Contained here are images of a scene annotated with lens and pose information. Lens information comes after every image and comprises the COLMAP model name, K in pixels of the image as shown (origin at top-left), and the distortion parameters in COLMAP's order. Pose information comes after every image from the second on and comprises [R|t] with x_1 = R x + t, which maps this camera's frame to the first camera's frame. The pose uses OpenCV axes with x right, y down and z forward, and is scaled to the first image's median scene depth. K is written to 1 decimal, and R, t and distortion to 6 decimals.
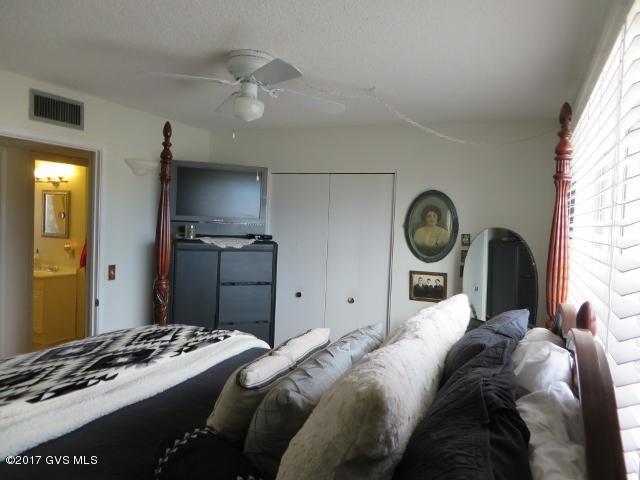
lens RADIAL K [[477.1, 0, 322.6], [0, 477.1, 238.6], [0, 0, 1]] dist [-0.008011, -0.002160]
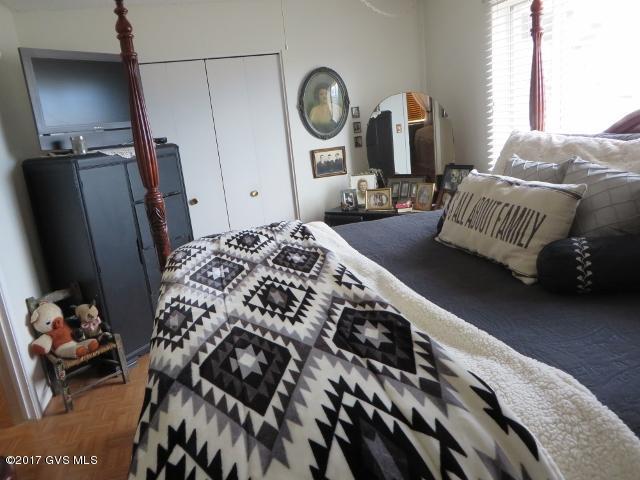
lens RADIAL K [[477.1, 0, 320.3], [0, 477.1, 242.5], [0, 0, 1]] dist [-0.008011, -0.002160]
pose [[0.780313, -0.269152, 0.564508, -0.451065], [0.155794, 0.957853, 0.241343, 0.011555], [-0.605673, -0.100376, 0.789357, 0.145688]]
